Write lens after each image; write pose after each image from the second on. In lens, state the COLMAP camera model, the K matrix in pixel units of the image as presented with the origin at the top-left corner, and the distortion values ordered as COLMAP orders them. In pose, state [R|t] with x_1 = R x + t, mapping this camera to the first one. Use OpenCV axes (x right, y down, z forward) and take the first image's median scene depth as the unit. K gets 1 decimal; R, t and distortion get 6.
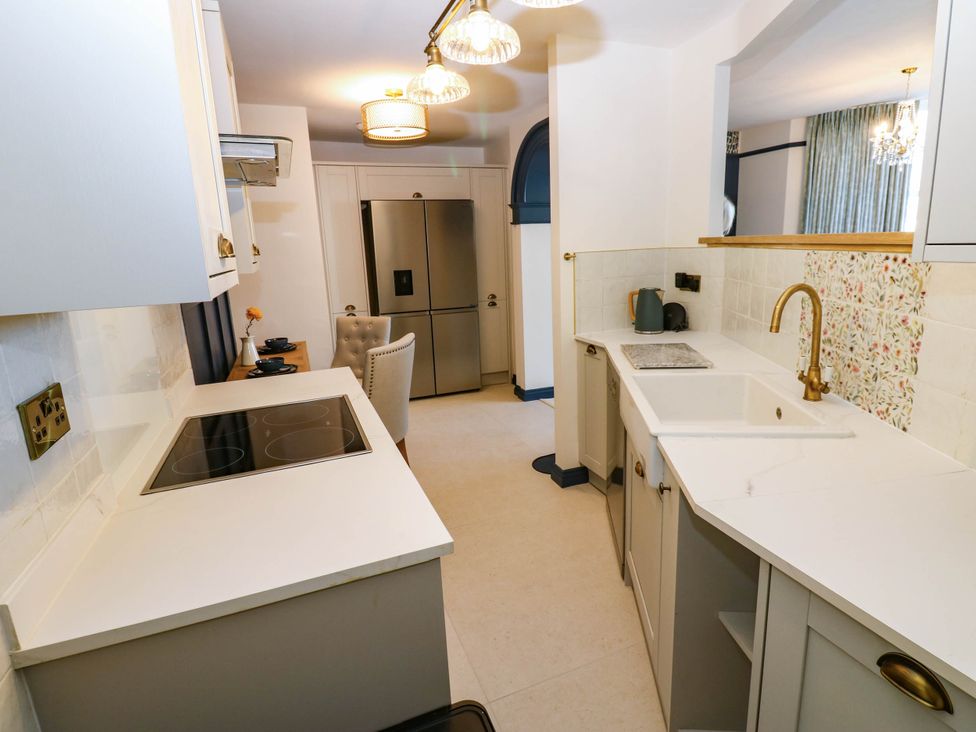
lens RADIAL K [[505.8, 0, 496.1], [0, 505.8, 353.1], [0, 0, 1]] dist [0.002995, -0.016108]
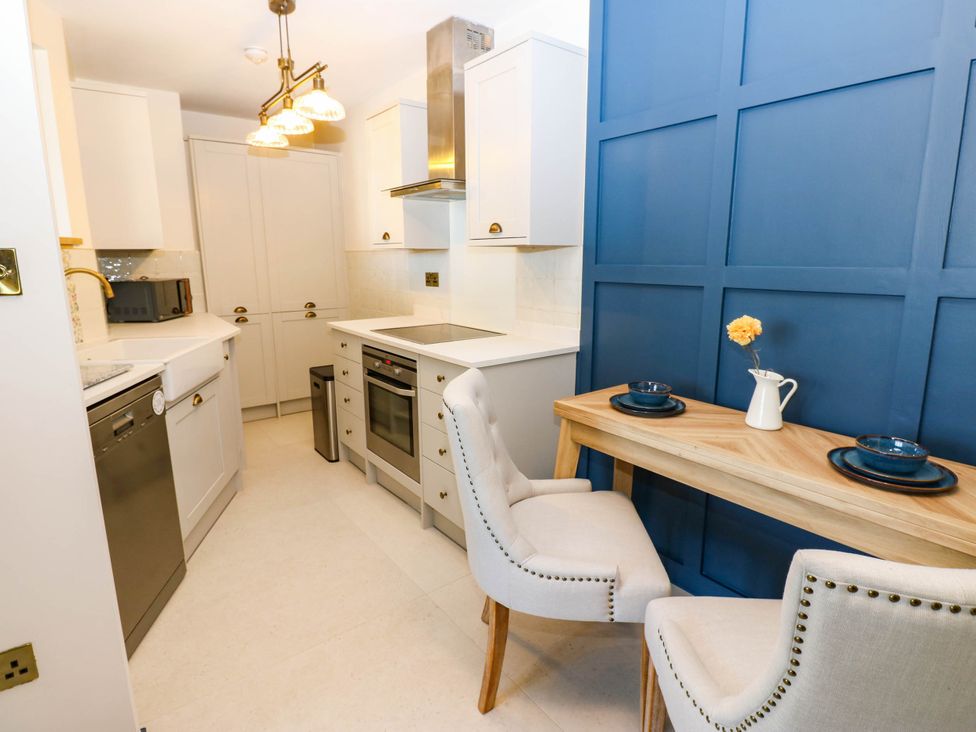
lens RADIAL K [[505.8, 0, 496.1], [0, 505.8, 353.1], [0, 0, 1]] dist [0.002995, -0.016108]
pose [[-0.961143, 0.093392, -0.259775, -0.178002], [-0.016452, 0.919982, 0.391615, -0.525859], [0.275562, 0.380671, -0.882698, 2.846279]]
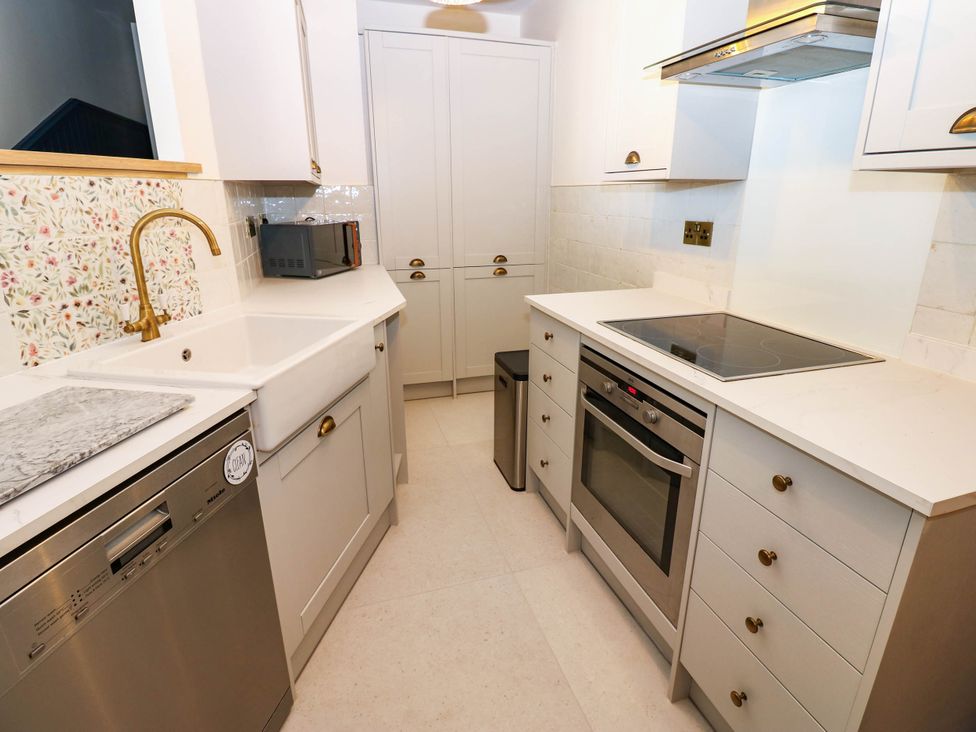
lens RADIAL K [[505.8, 0, 496.1], [0, 505.8, 353.1], [0, 0, 1]] dist [0.002995, -0.016108]
pose [[-0.996369, 0.014173, 0.083947, -0.091441], [0.053518, 0.871128, 0.488132, -0.344009], [-0.066211, 0.490852, -0.868723, 1.992999]]
